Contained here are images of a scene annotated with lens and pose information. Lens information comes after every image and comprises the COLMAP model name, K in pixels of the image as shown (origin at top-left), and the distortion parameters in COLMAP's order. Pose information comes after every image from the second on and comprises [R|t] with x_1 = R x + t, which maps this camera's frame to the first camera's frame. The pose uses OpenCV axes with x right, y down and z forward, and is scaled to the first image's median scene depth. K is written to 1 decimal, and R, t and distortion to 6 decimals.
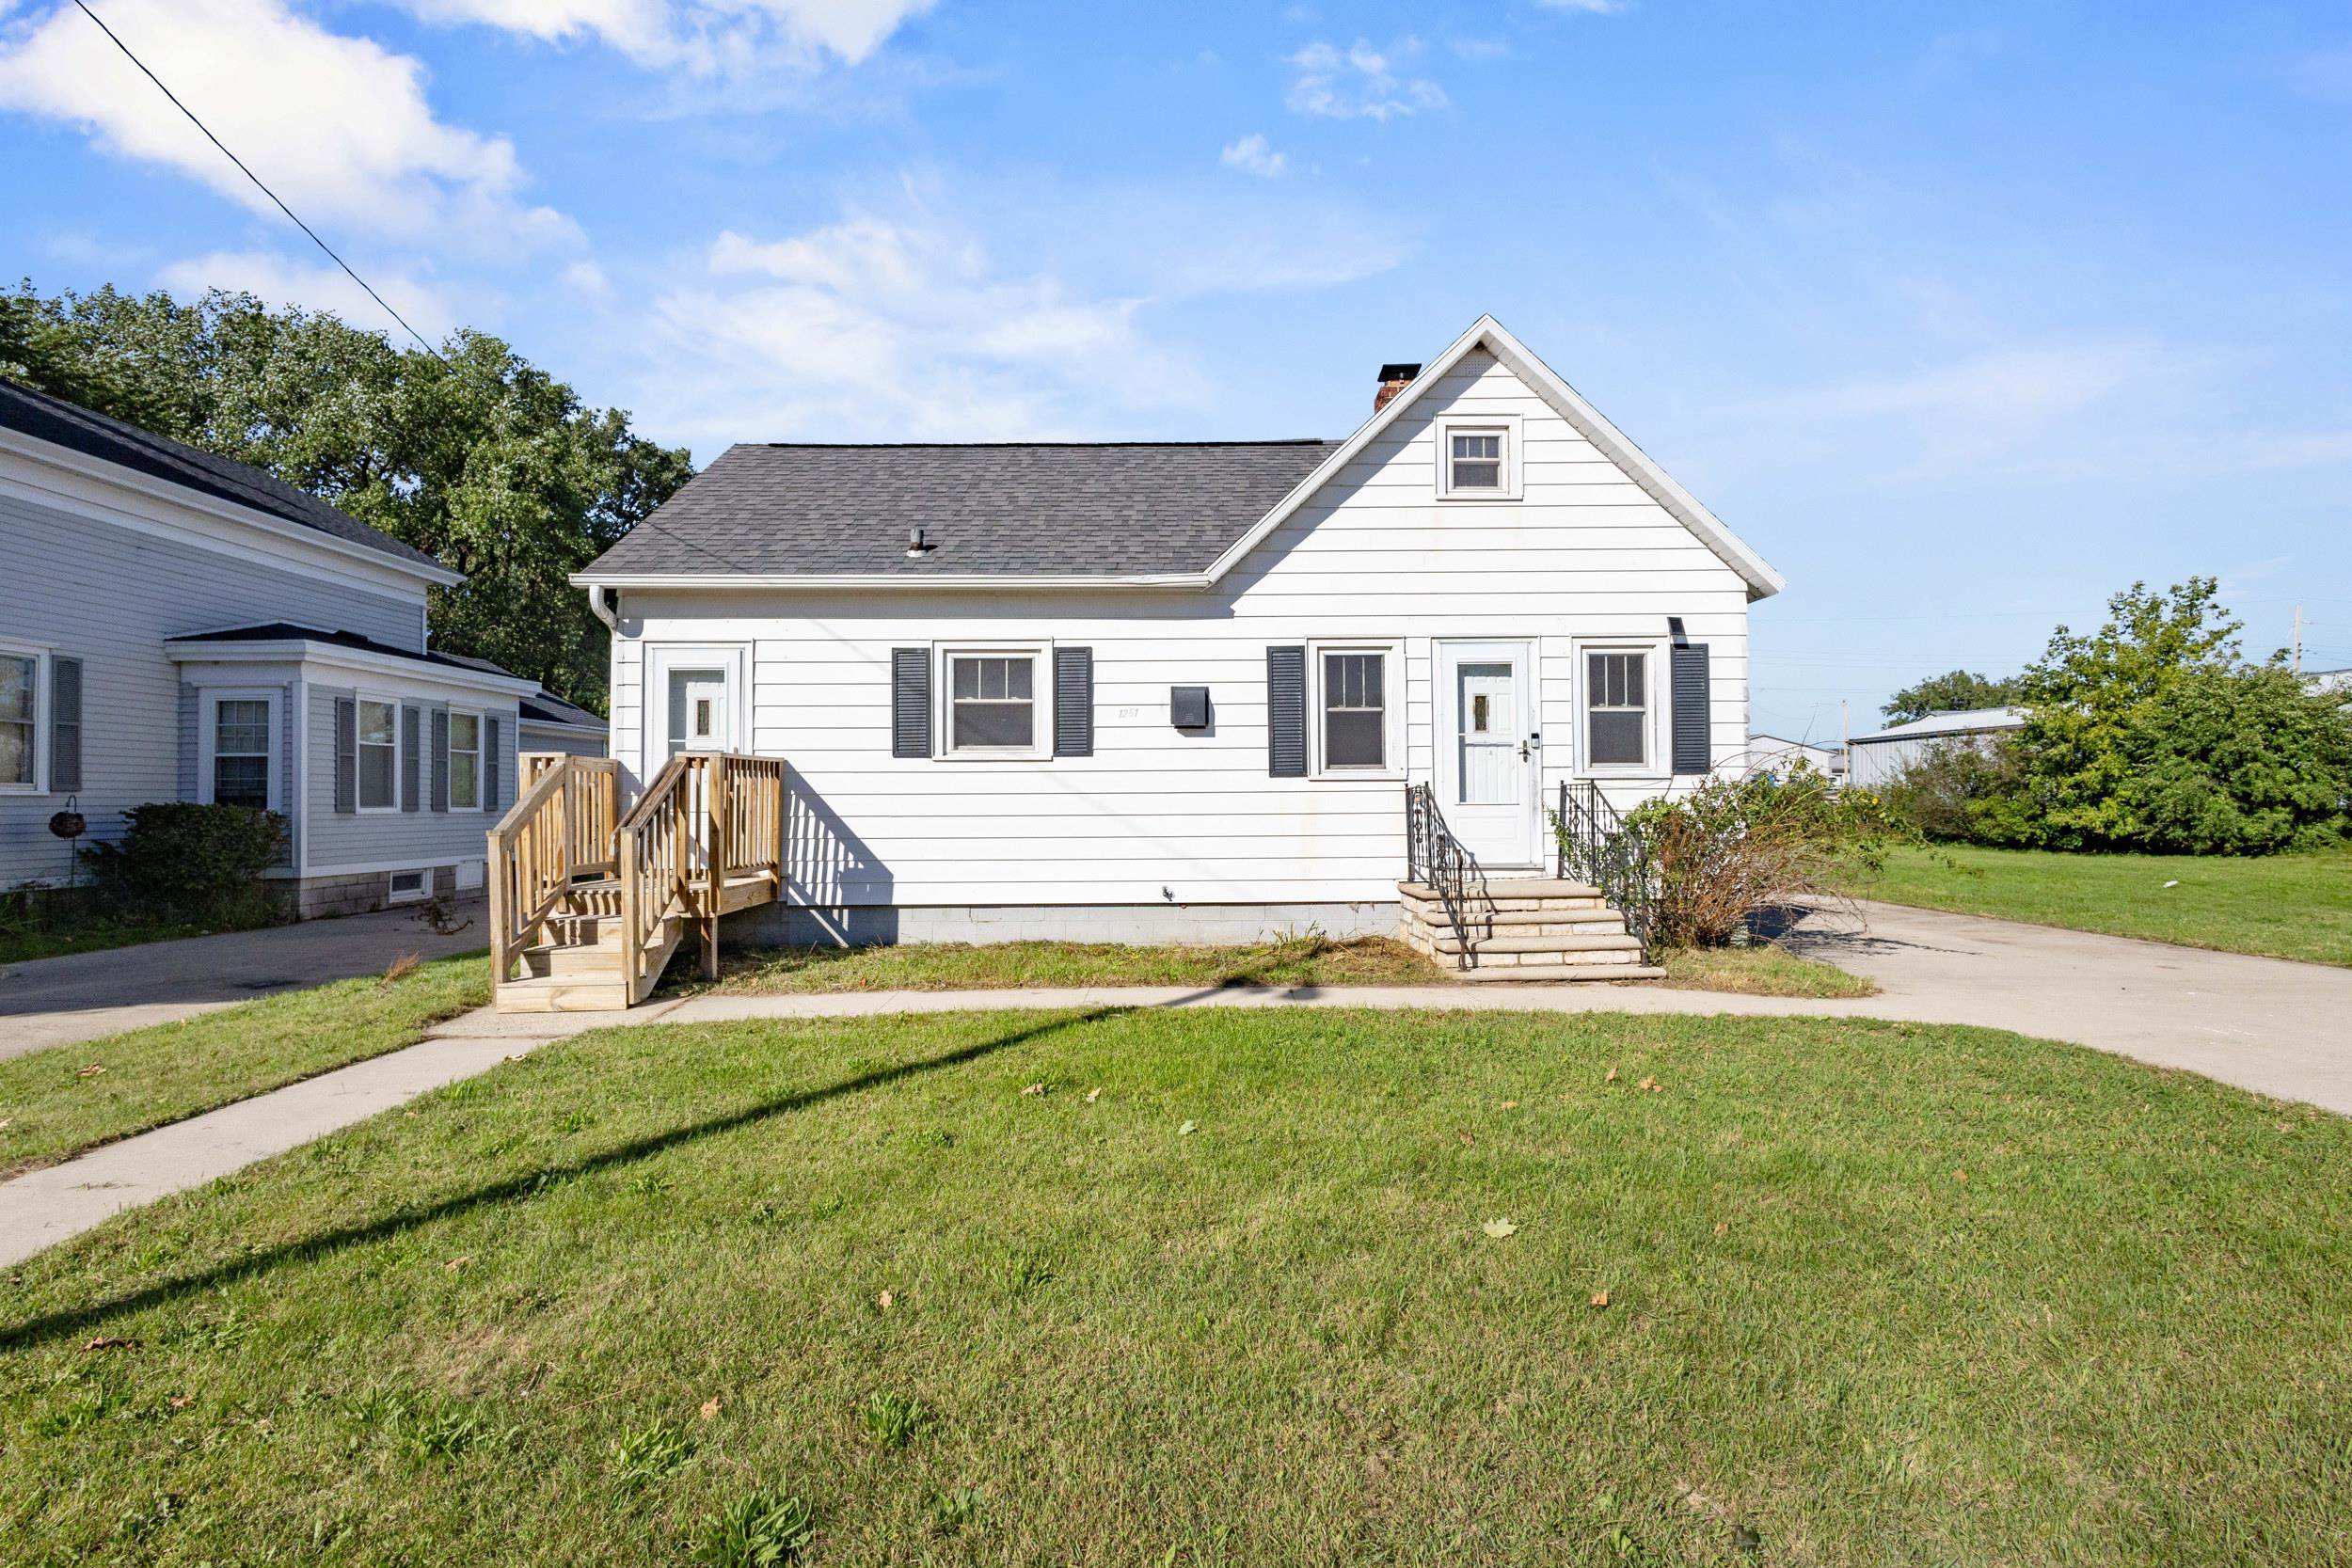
lens RADIAL K [[1083.0, 0, 1173.1], [0, 1083.0, 776.0], [0, 0, 1]] dist [0.008166, -0.000082]
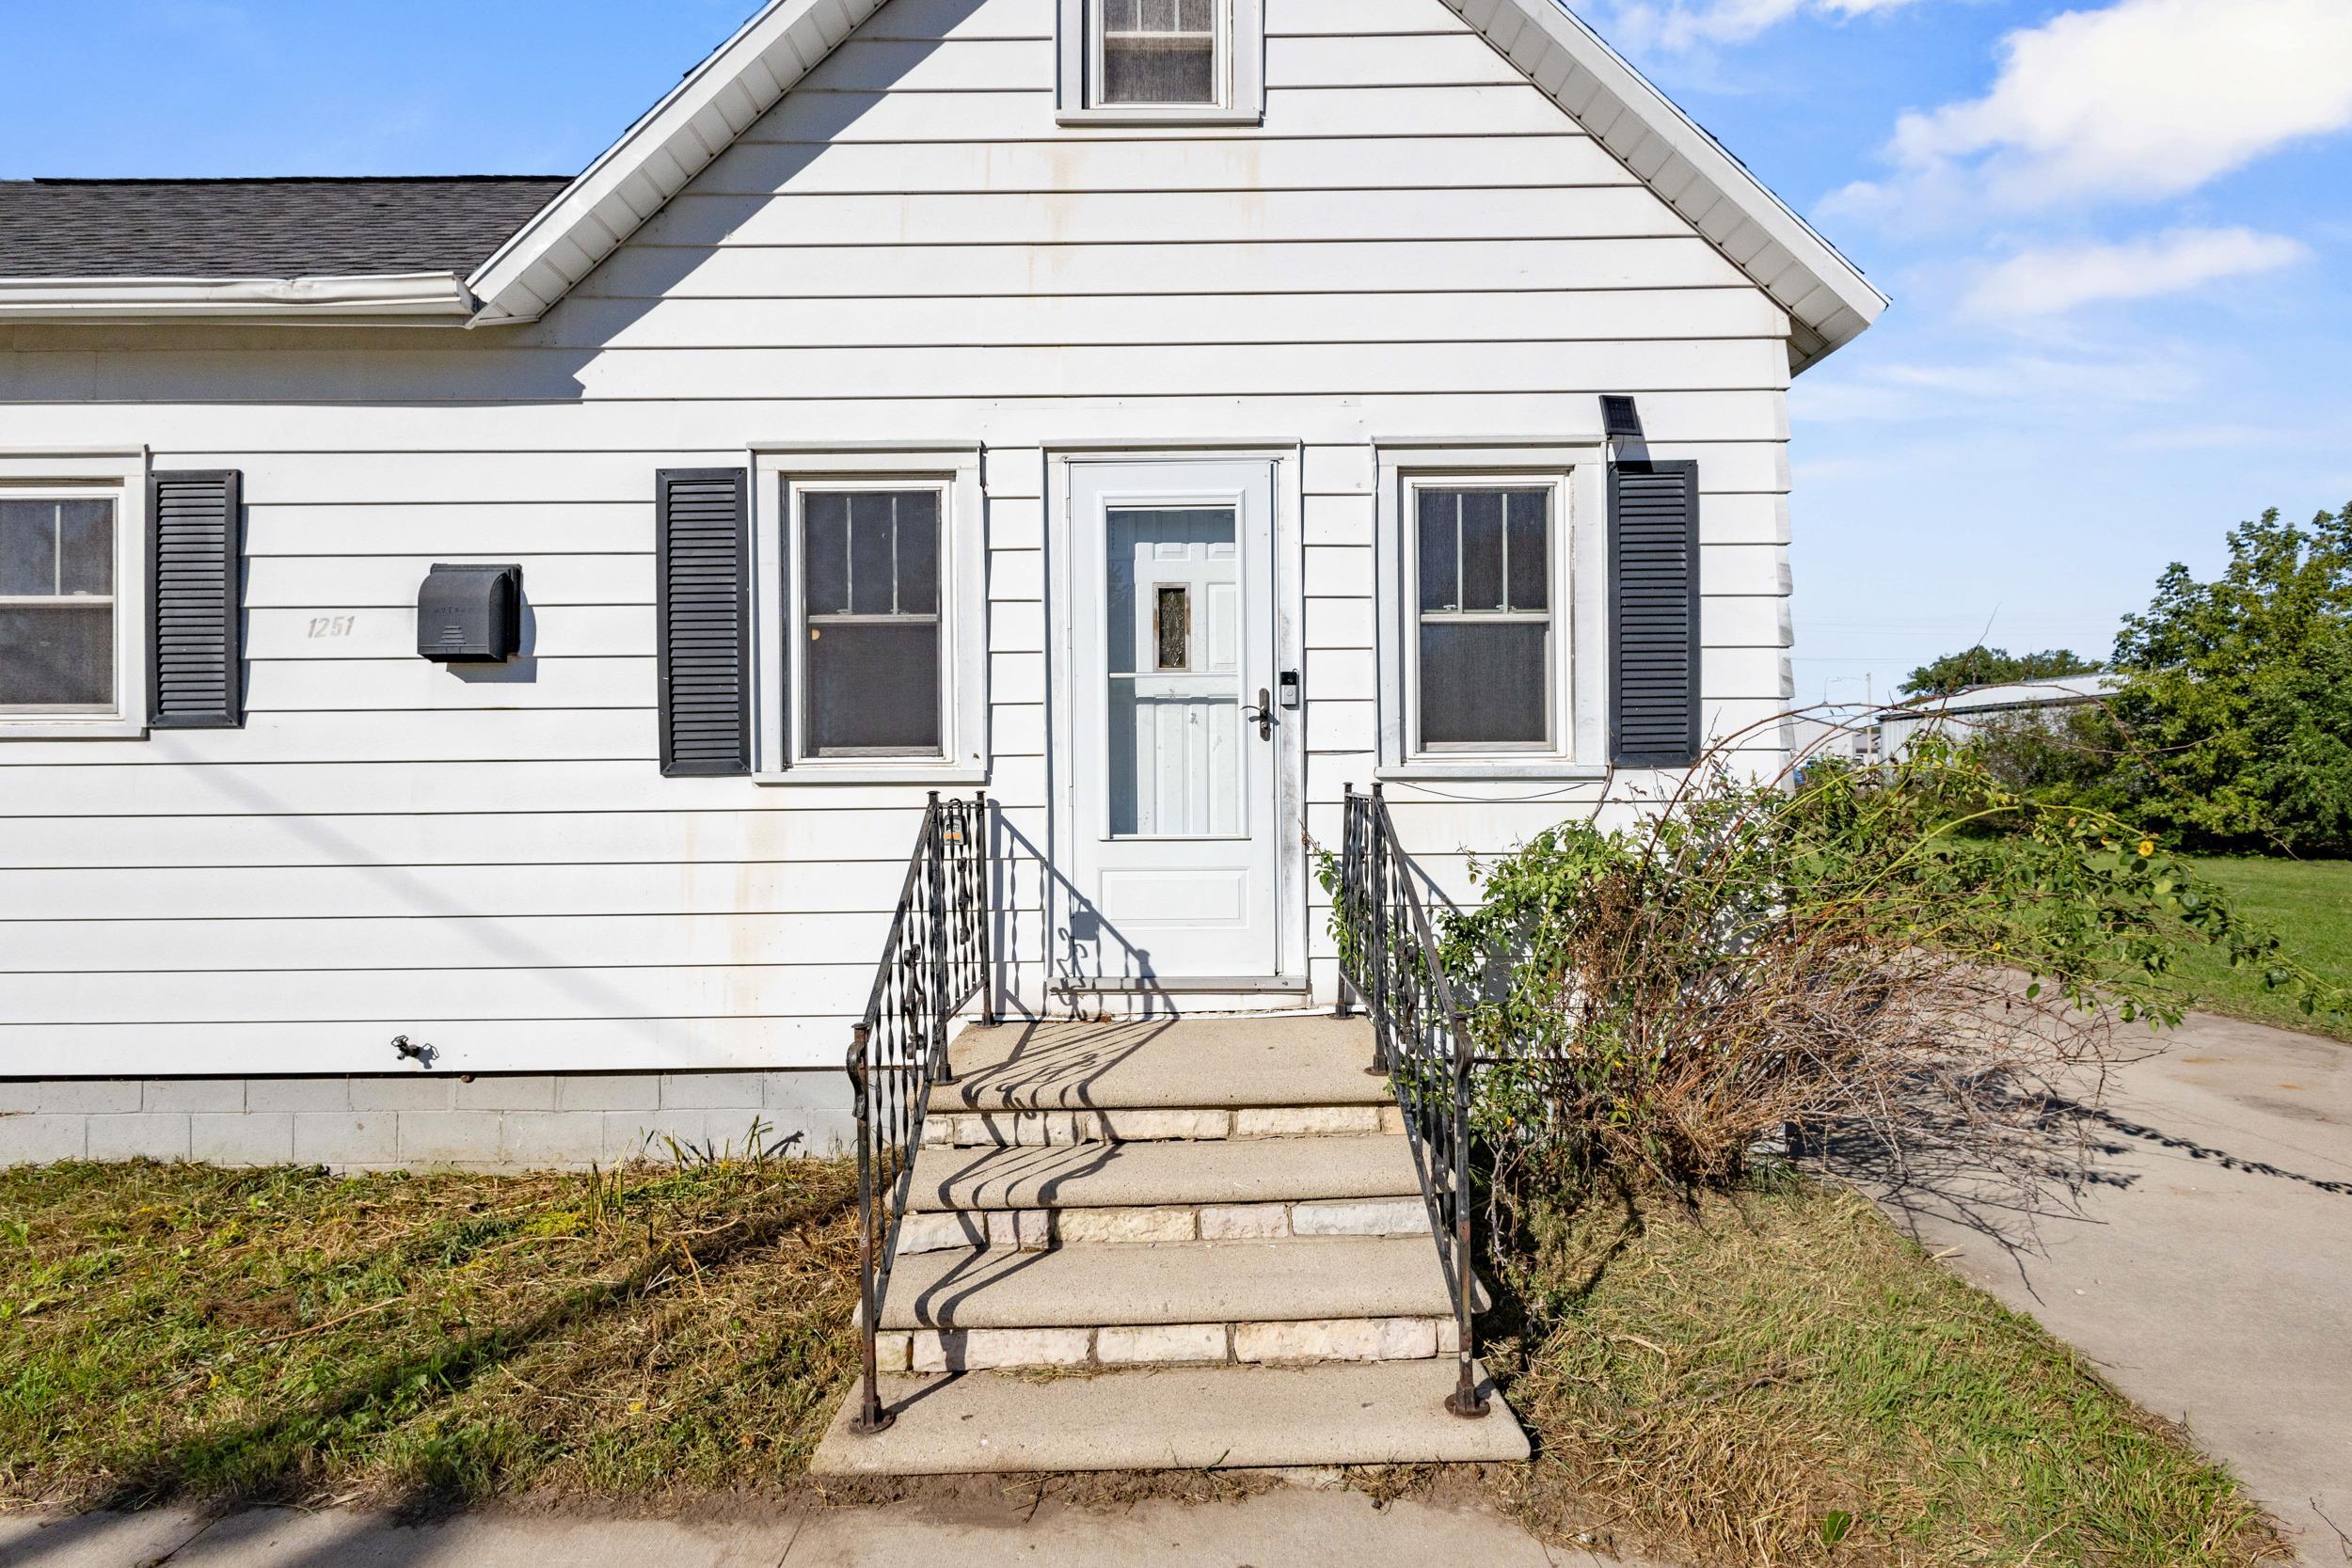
lens RADIAL K [[1083.0, 0, 1173.1], [0, 1083.0, 776.0], [0, 0, 1]] dist [0.008166, -0.000082]
pose [[0.999957, -0.001416, -0.009208, 0.292095], [0.001581, 0.999837, 0.017981, -0.006563], [0.009181, -0.017995, 0.999796, 0.572045]]
